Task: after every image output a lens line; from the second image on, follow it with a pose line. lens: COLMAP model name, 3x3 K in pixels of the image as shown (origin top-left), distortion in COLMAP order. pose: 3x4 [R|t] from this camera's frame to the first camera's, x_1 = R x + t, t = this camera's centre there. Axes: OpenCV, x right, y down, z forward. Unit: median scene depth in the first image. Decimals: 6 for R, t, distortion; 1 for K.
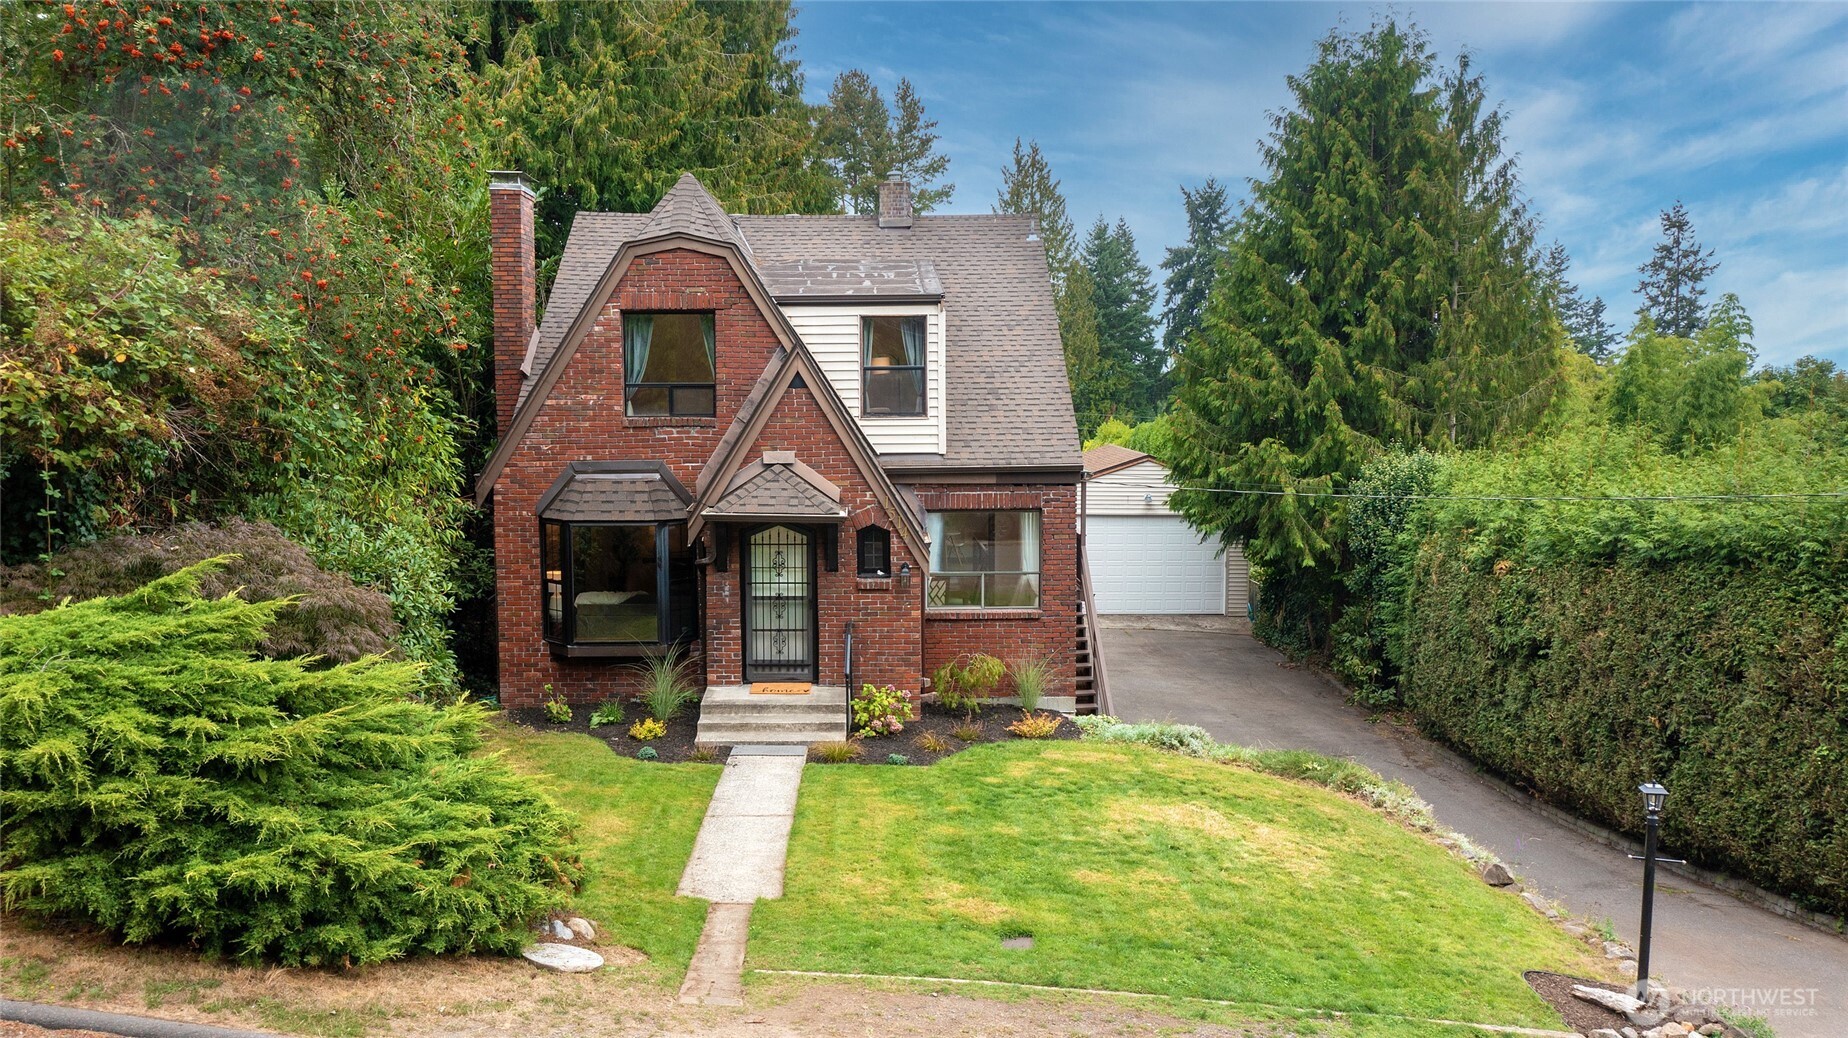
lens RADIAL K [[1459.8, 0, 923.5], [0, 1459.8, 518.5], [0, 0, 1]] dist [-0.016448, 0.011137]
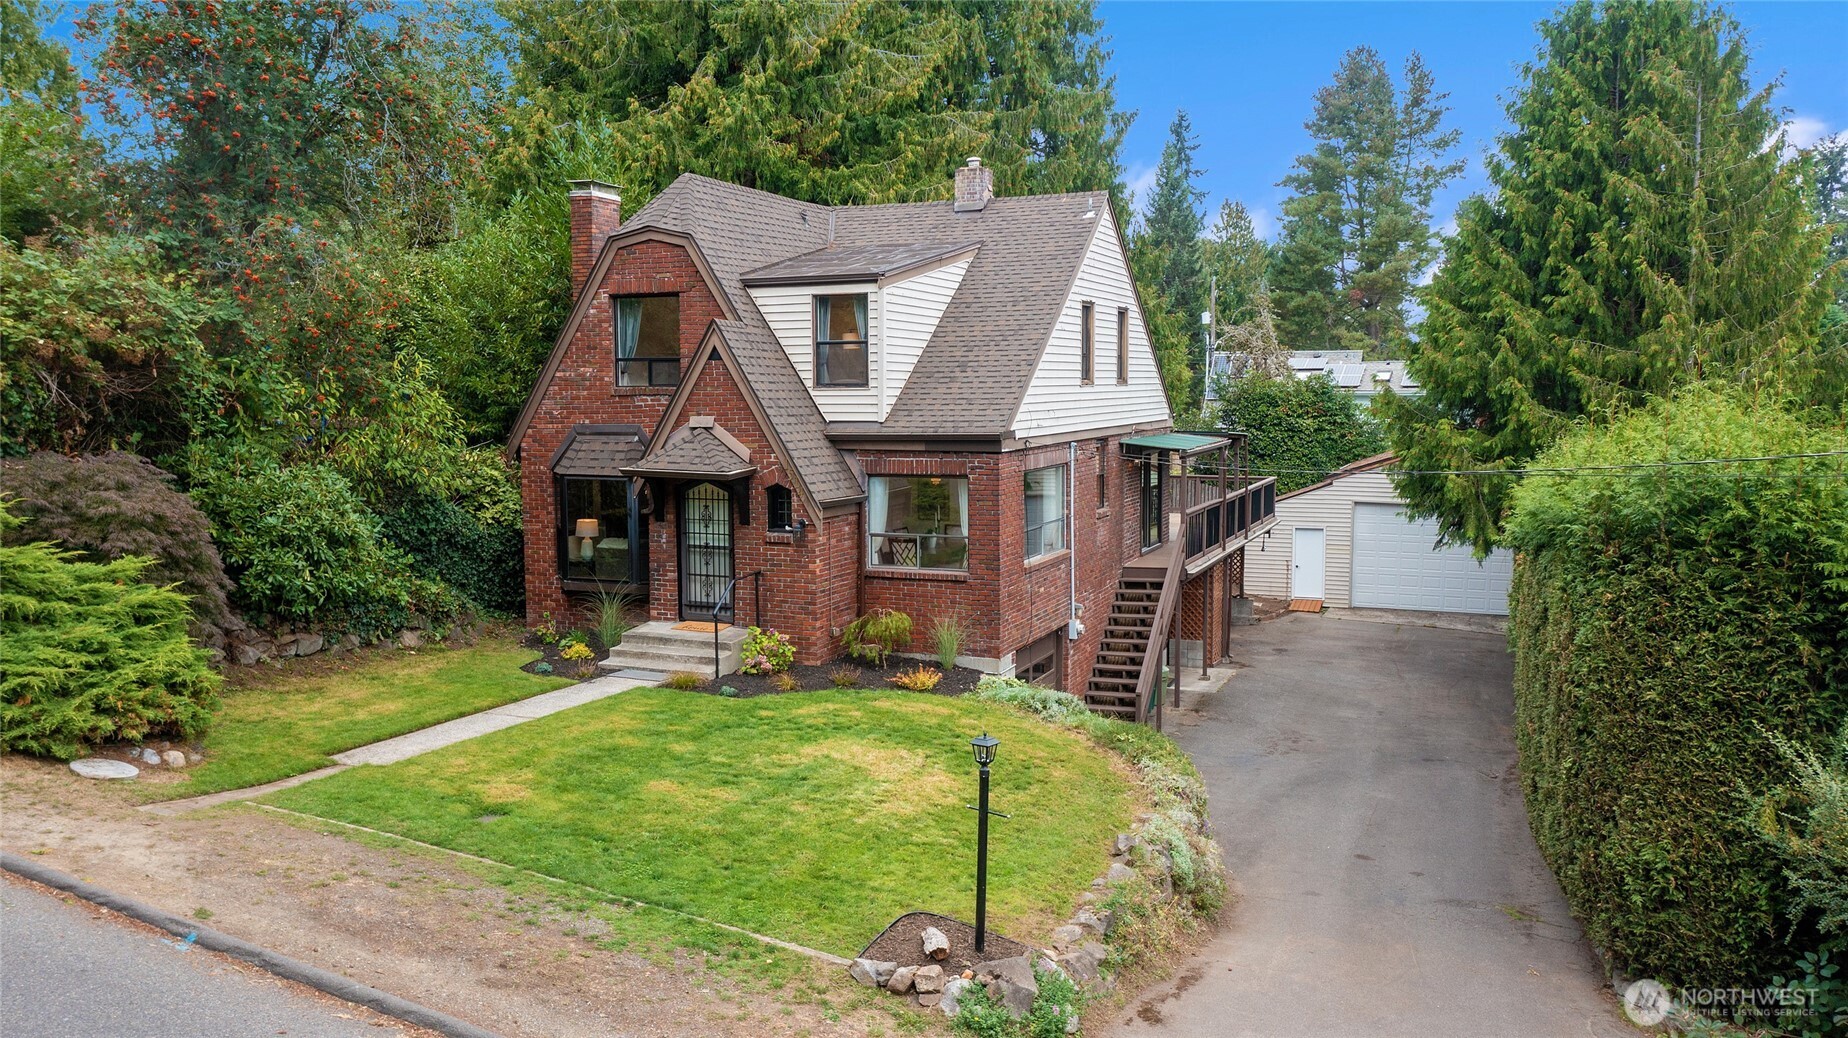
lens RADIAL K [[1459.8, 0, 922.1], [0, 1459.8, 518.2], [0, 0, 1]] dist [-0.016448, 0.011137]
pose [[0.914243, 0.035899, -0.403573, 0.499415], [-0.033978, 0.999351, 0.011922, 0.012984], [0.403739, 0.002813, 0.914870, 0.035405]]
